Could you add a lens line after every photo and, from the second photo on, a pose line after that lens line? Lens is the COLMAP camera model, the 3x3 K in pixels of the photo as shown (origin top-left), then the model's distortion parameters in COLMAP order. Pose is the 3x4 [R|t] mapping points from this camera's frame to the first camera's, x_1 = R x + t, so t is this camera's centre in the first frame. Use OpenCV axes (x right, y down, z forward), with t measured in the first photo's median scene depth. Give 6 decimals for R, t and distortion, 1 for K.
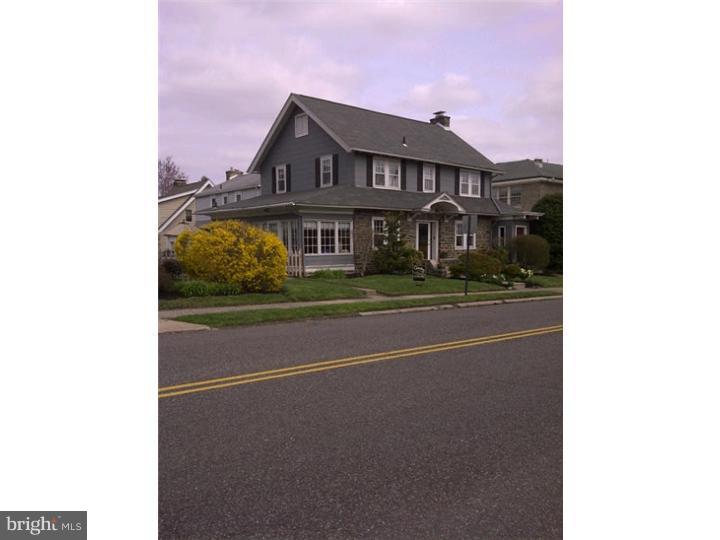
lens RADIAL K [[499.2, 0, 359.5], [0, 499.2, 288.1], [0, 0, 1]] dist [0.005575, 0.000144]
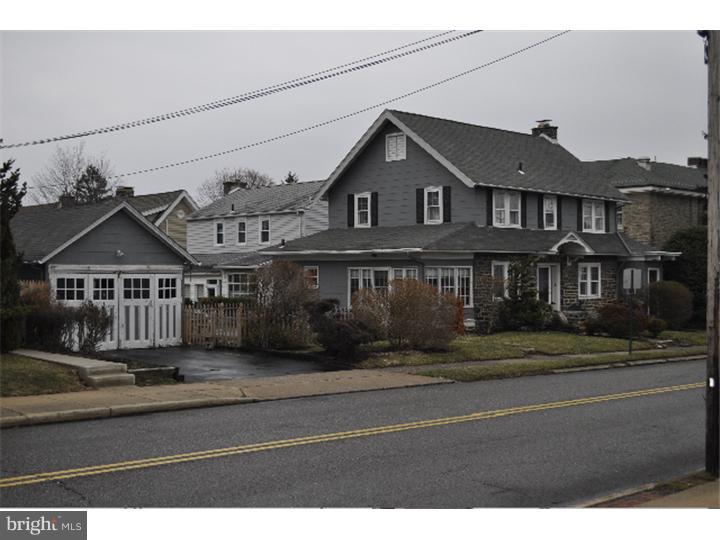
lens RADIAL K [[968.9, 0, 360.0], [0, 968.9, 270.0], [0, 0, 1]] dist [-0.015241, -0.019452]
pose [[0.995169, 0.002395, 0.098151, -0.322354], [0.006026, 0.996328, -0.085409, 0.006569], [-0.097995, 0.085588, 0.991500, -0.524853]]
